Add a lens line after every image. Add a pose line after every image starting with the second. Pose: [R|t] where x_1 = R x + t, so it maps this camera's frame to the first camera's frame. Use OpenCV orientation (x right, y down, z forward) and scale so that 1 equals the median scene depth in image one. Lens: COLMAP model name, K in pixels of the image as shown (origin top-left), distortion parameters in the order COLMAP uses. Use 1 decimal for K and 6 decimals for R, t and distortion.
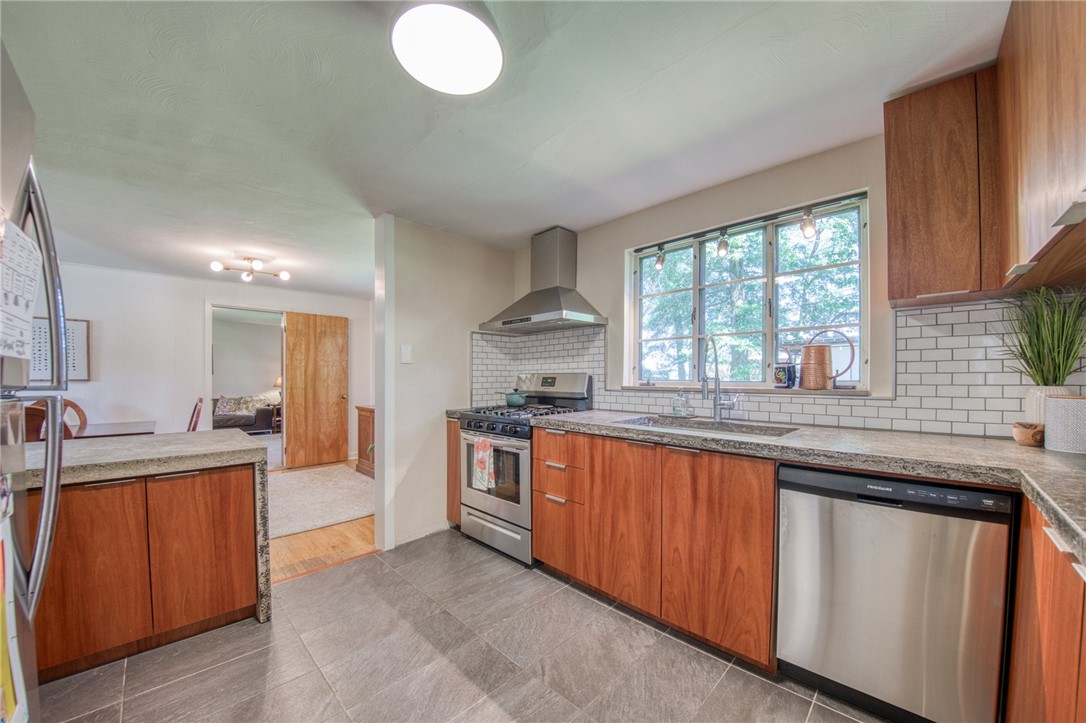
lens RADIAL K [[388.5, 0, 541.3], [0, 388.5, 381.5], [0, 0, 1]] dist [-0.000262, -0.006376]
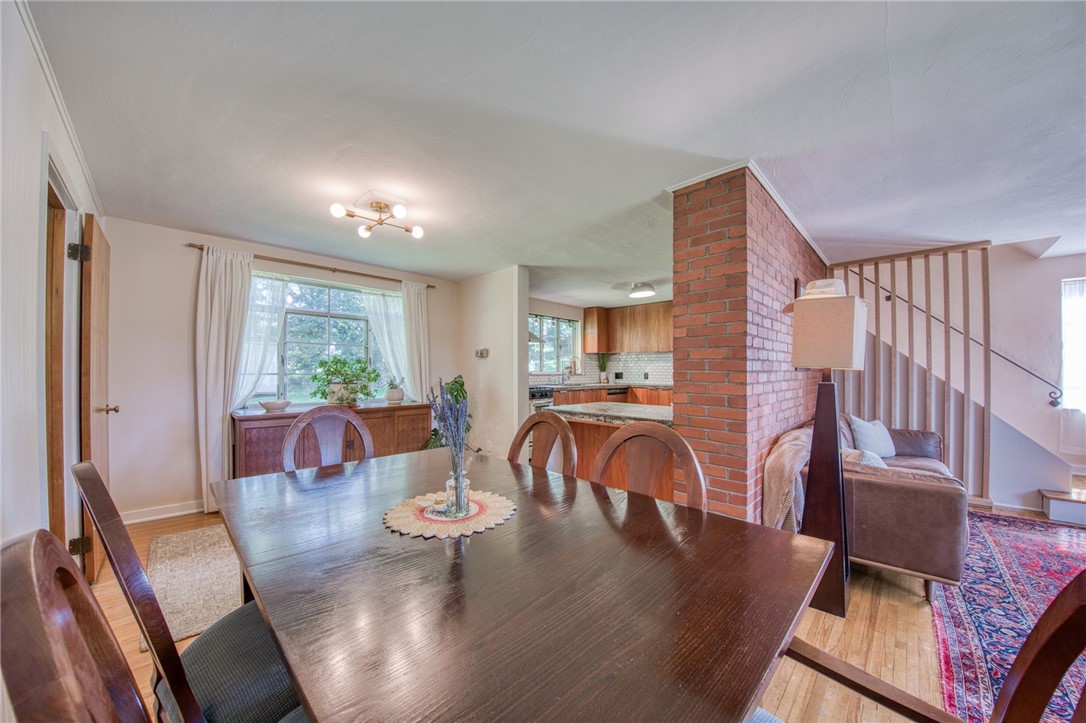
lens RADIAL K [[389.9, 0, 540.3], [0, 389.9, 365.8], [0, 0, 1]] dist [0.000429, -0.013174]
pose [[-0.012700, 0.013559, 0.999827, -2.223682], [0.009149, 0.999868, -0.013444, -0.004654], [-0.999877, 0.008977, -0.012823, 1.089811]]
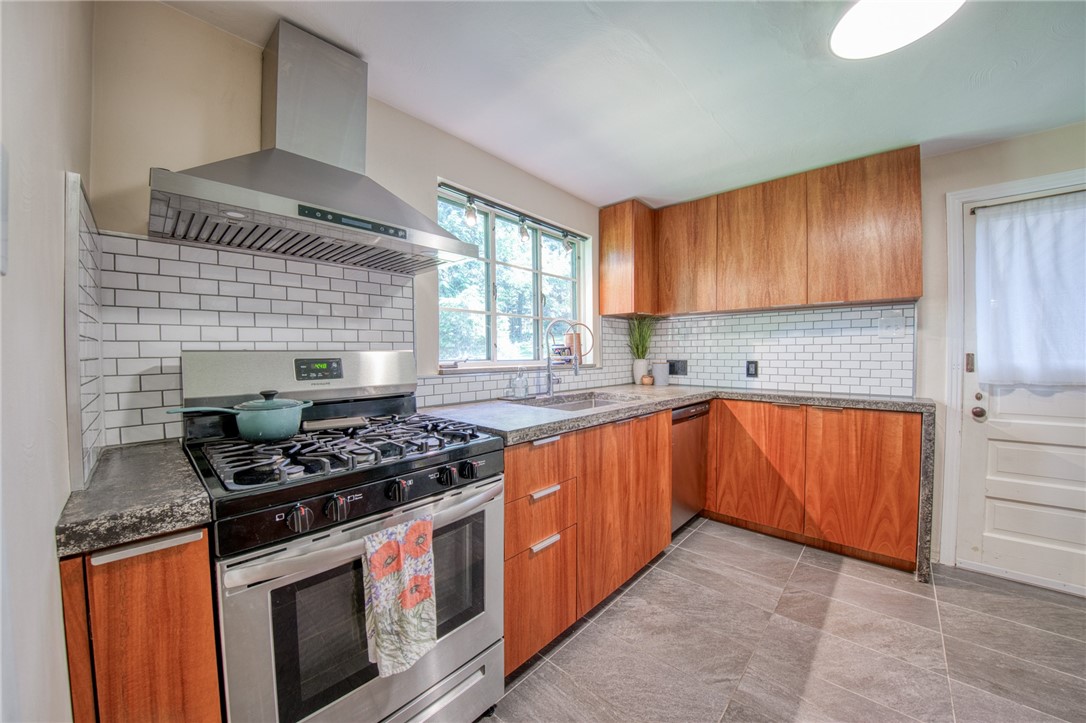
lens RADIAL K [[389.9, 0, 540.3], [0, 389.9, 365.8], [0, 0, 1]] dist [0.000429, -0.013174]
pose [[-0.037741, -0.029592, 0.998849, -0.571798], [0.014917, 0.999433, 0.030173, -0.015974], [-0.999176, 0.016038, -0.037278, 0.962915]]
